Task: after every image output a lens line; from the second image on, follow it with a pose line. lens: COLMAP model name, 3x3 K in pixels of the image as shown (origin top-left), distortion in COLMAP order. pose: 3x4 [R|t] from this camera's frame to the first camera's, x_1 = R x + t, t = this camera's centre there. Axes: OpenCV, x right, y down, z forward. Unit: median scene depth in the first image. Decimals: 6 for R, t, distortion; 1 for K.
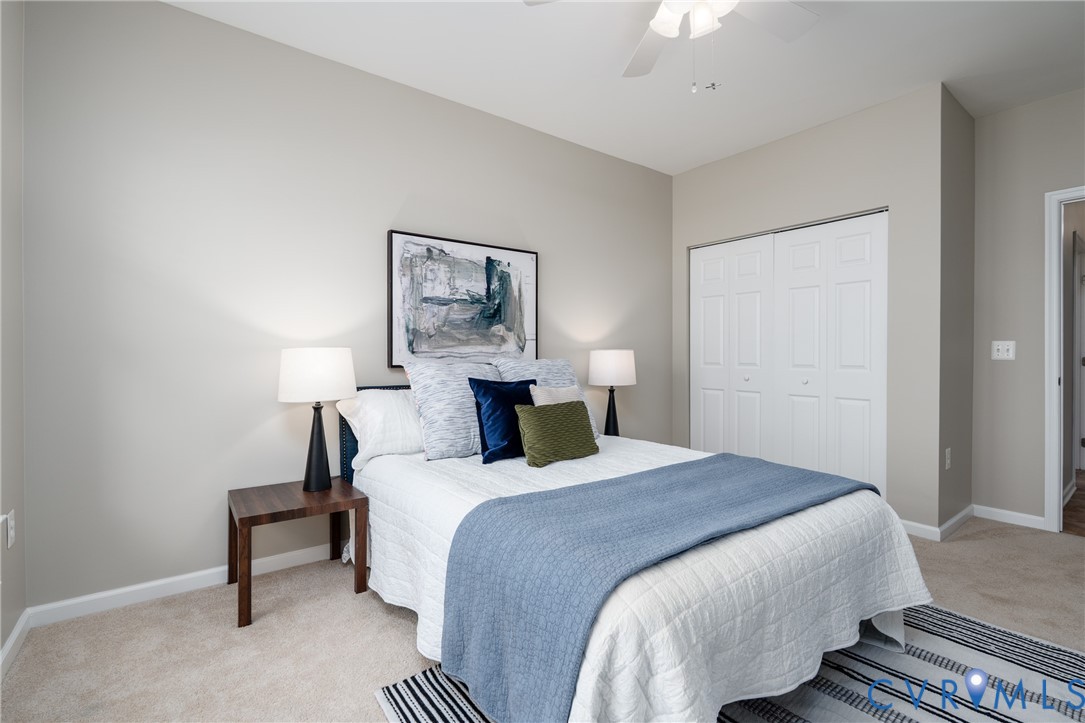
lens RADIAL K [[486.9, 0, 543.8], [0, 486.9, 352.2], [0, 0, 1]] dist [-0.003566, 0.000940]
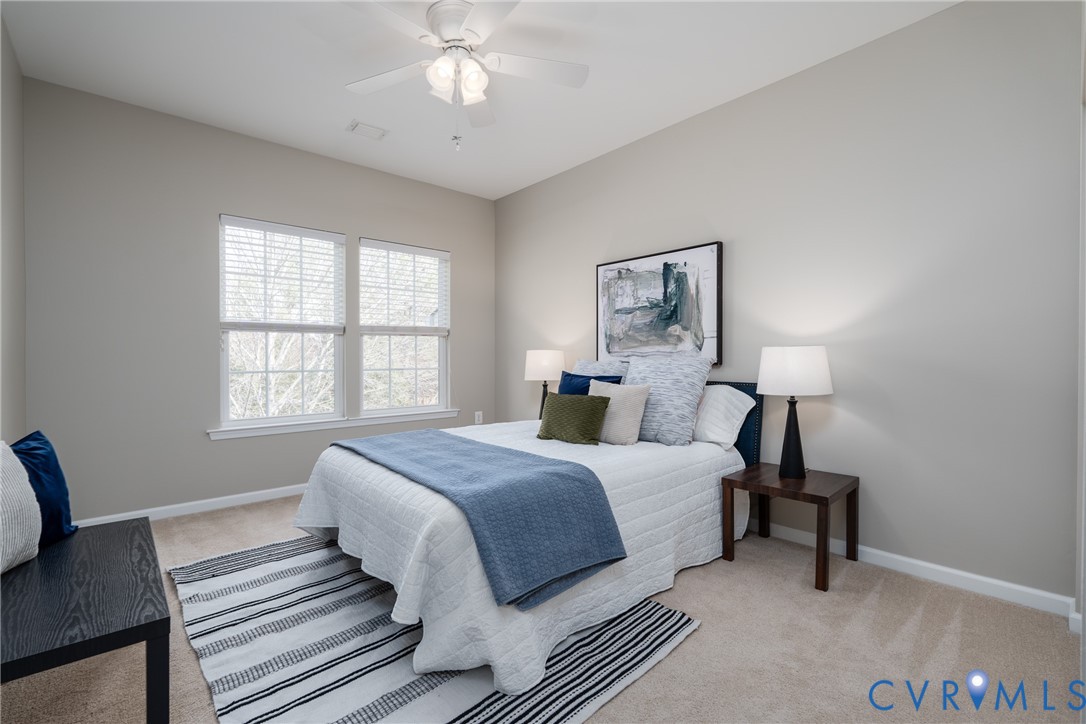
lens RADIAL K [[487.3, 0, 545.1], [0, 487.3, 363.0], [0, 0, 1]] dist [-0.003566, 0.000940]
pose [[0.067508, 0.021160, -0.997494, 0.947723], [0.015947, 0.999624, 0.022285, -0.002724], [0.997591, -0.017412, 0.067145, 0.659254]]
